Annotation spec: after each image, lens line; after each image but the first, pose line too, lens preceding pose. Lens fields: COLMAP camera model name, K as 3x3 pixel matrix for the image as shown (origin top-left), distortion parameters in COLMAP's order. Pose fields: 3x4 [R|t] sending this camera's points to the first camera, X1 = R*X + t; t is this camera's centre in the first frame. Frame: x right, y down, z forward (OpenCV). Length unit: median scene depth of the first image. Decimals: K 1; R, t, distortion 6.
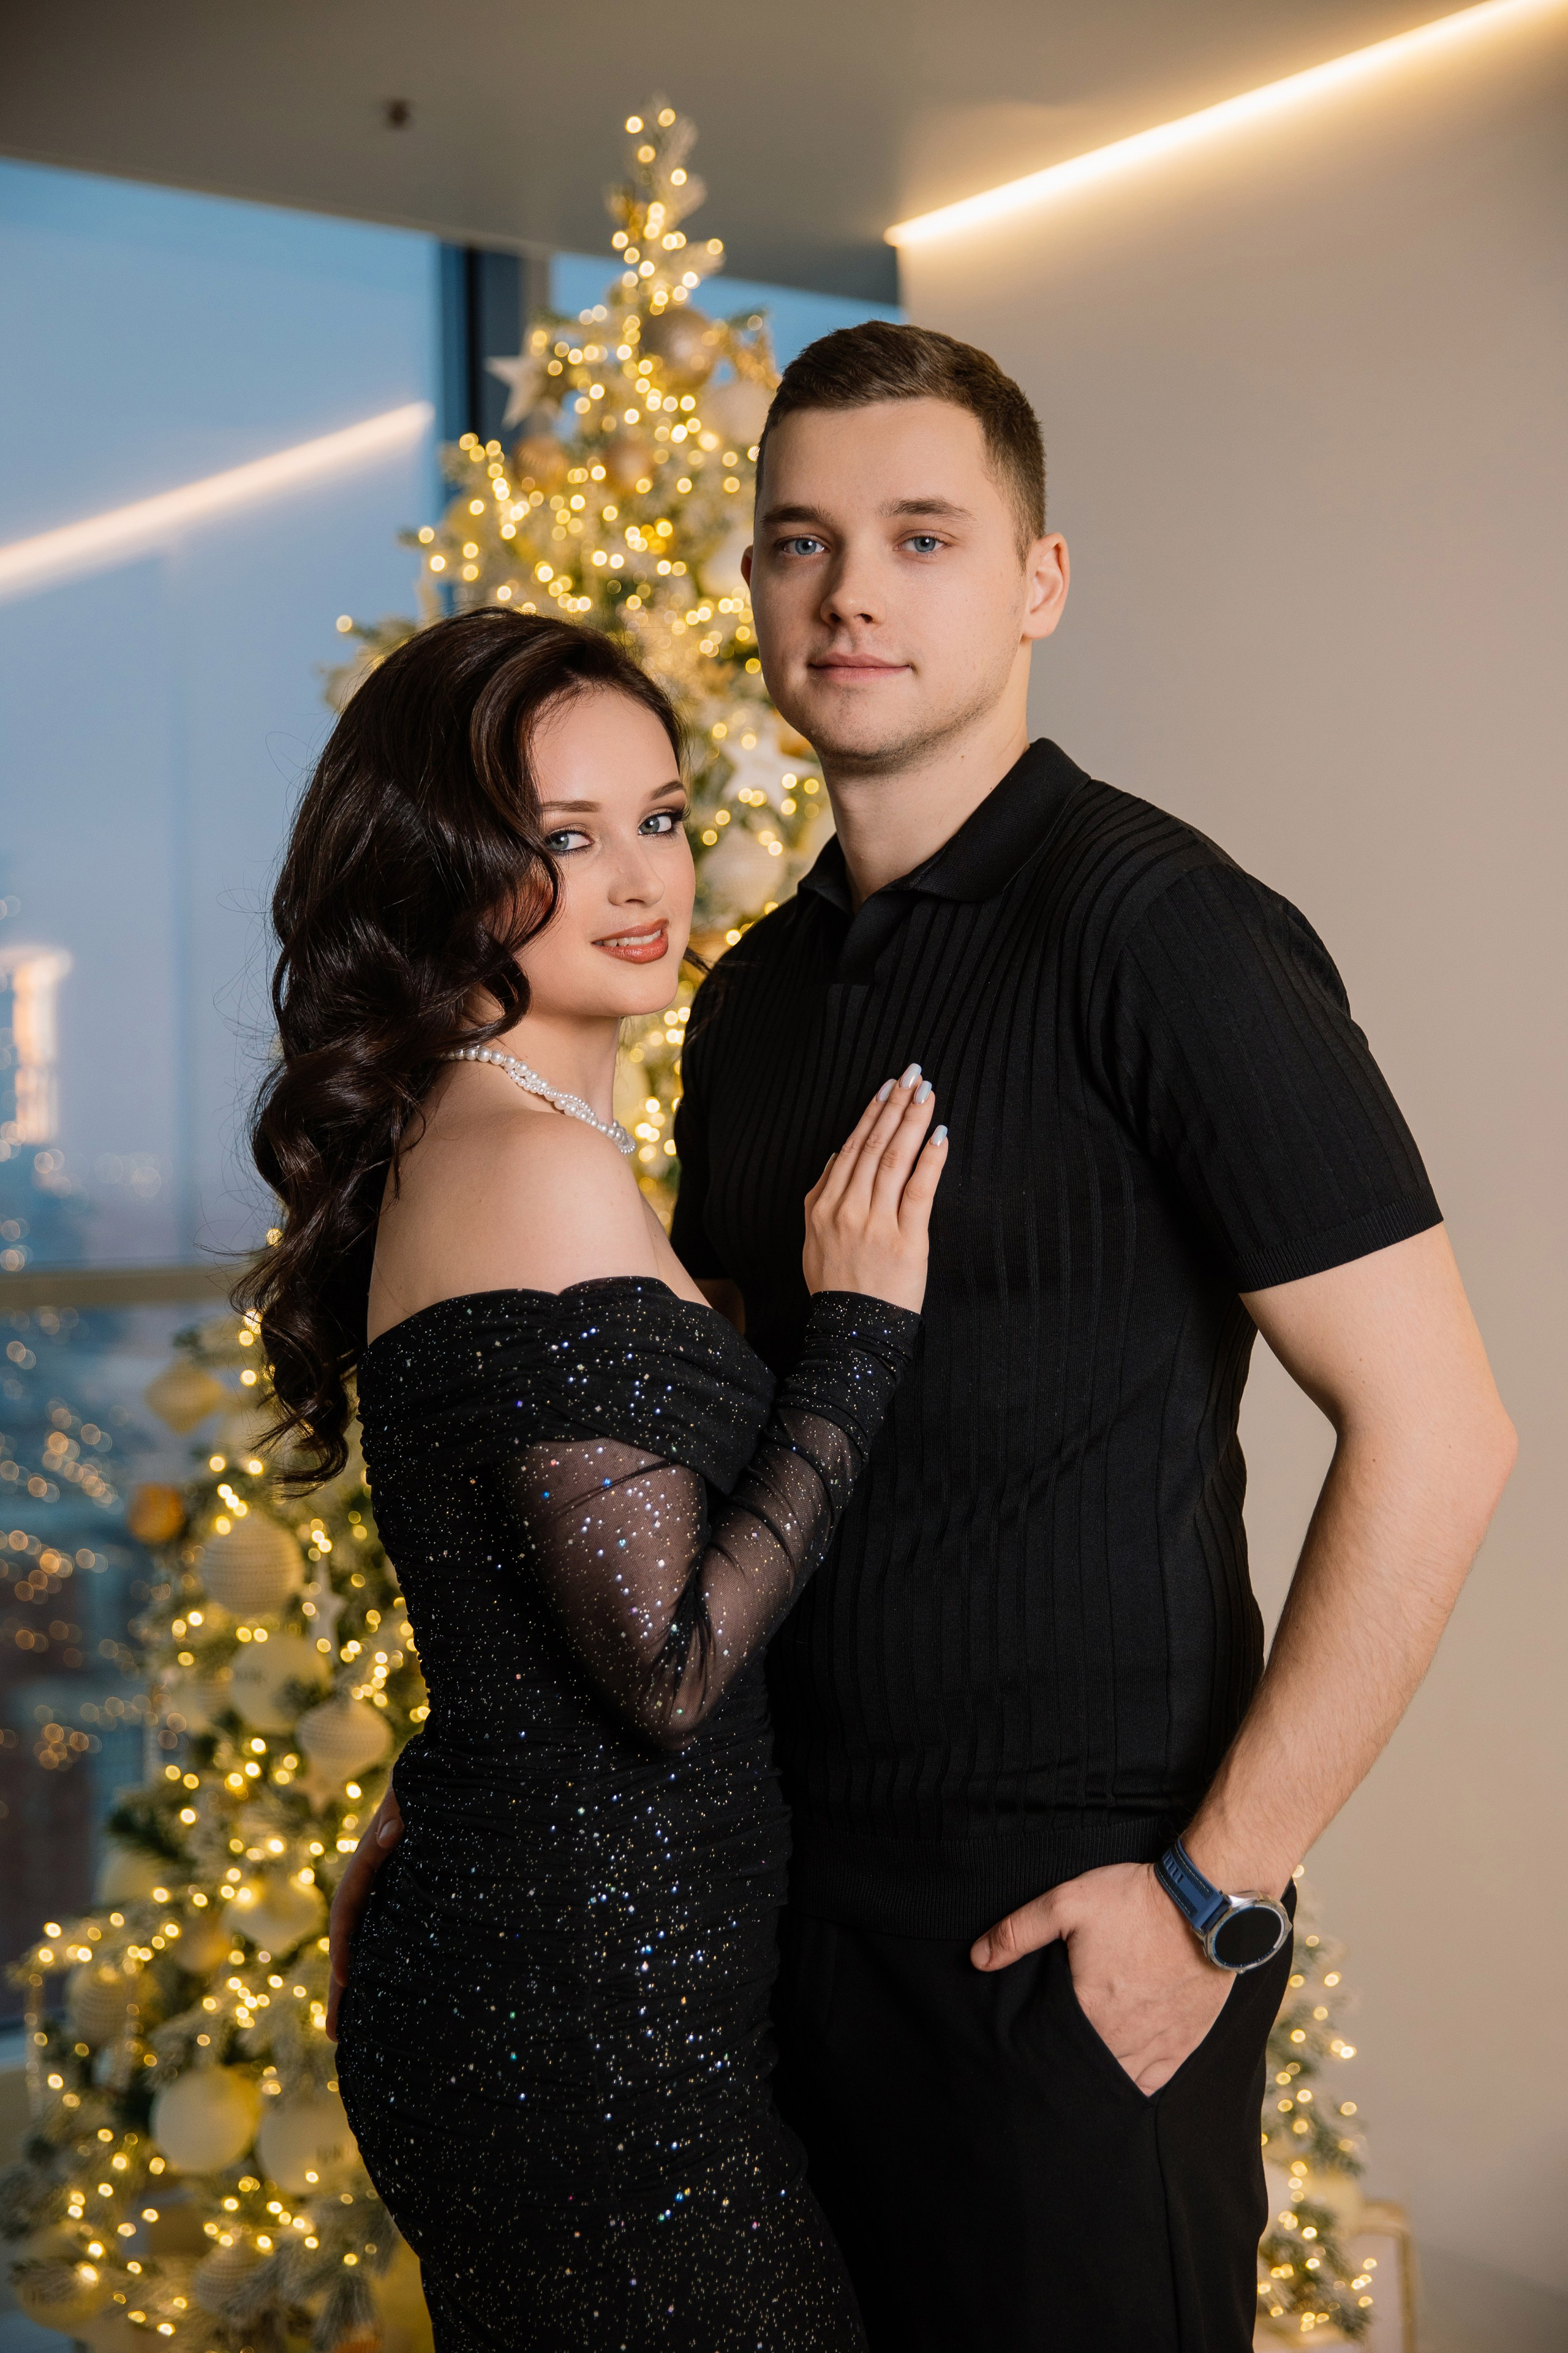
lens RADIAL K [[3393.7, 0, 845.4], [0, 3393.7, 1215.7], [0, 0, 1]] dist [0.104608, -0.037269]
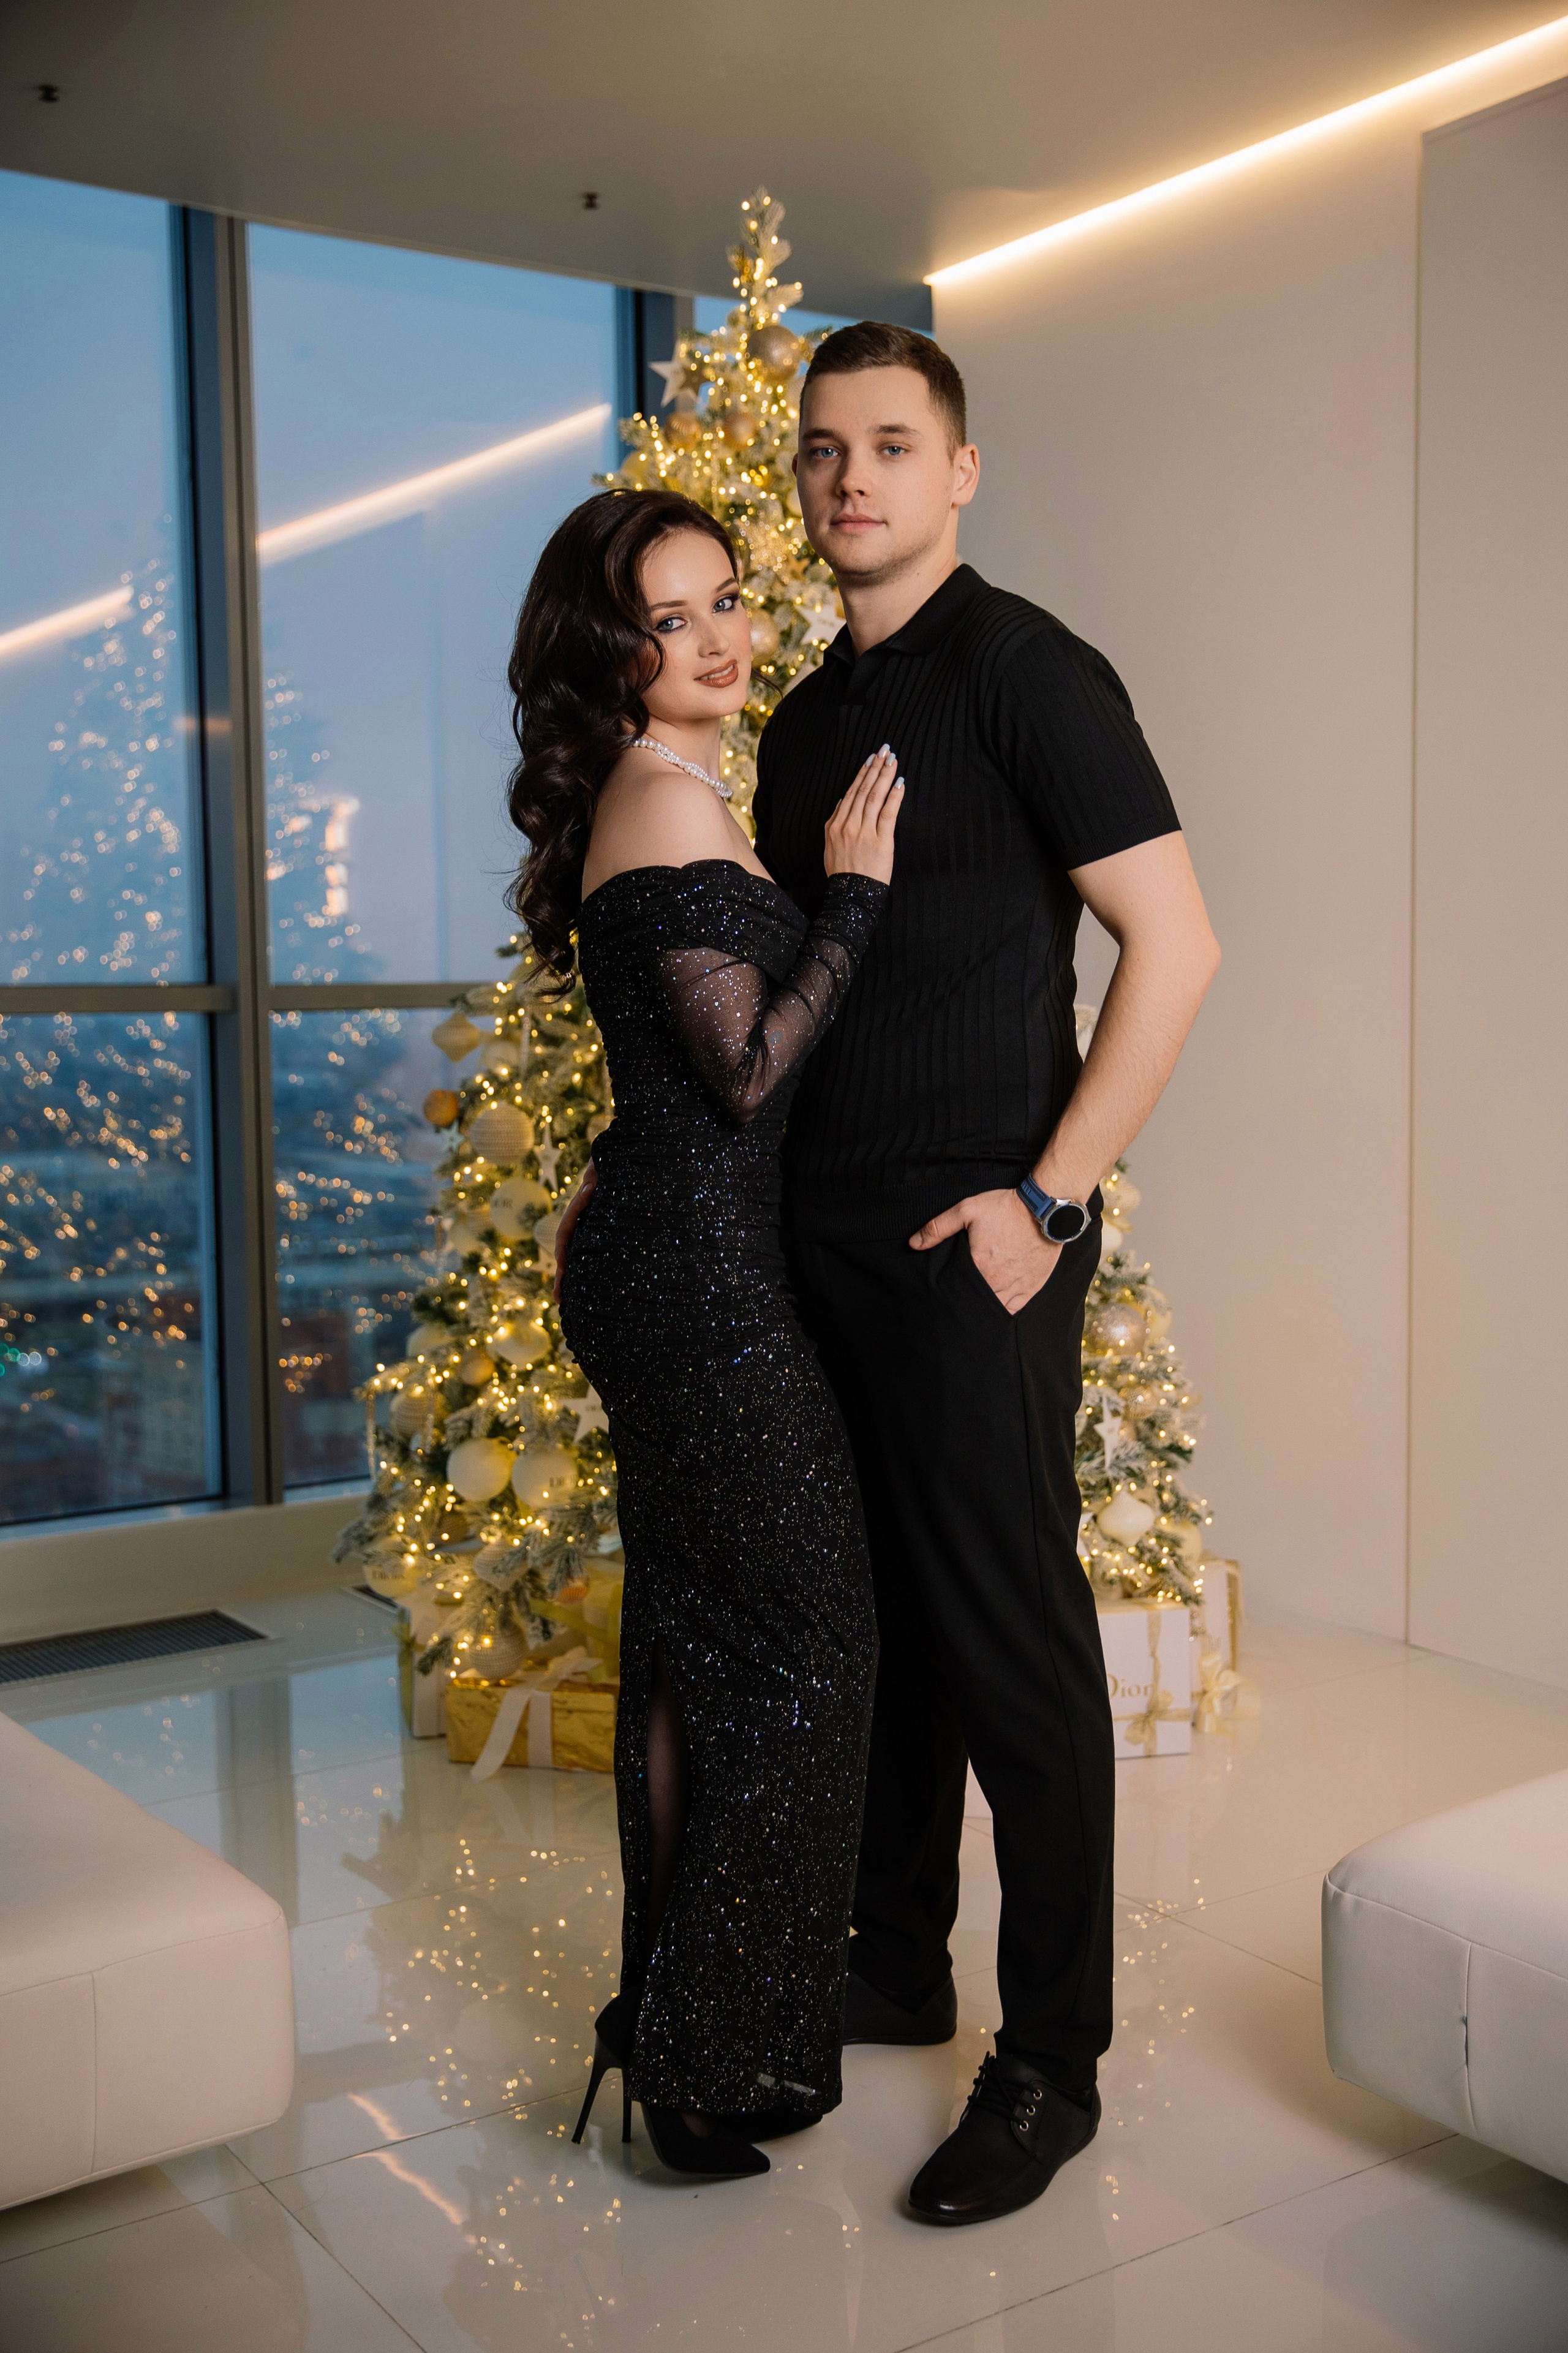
lens RADIAL K [[2585.2, 0, 828.1], [0, 2585.2, 1183.3], [0, 0, 1]] dist [0.014123, 0.014032]
pose [[0.999280, 0.003223, -0.037801, 0.039151], [-0.001157, 0.998511, 0.054539, 0.104022], [0.037921, -0.054456, 0.997796, -0.340083]]
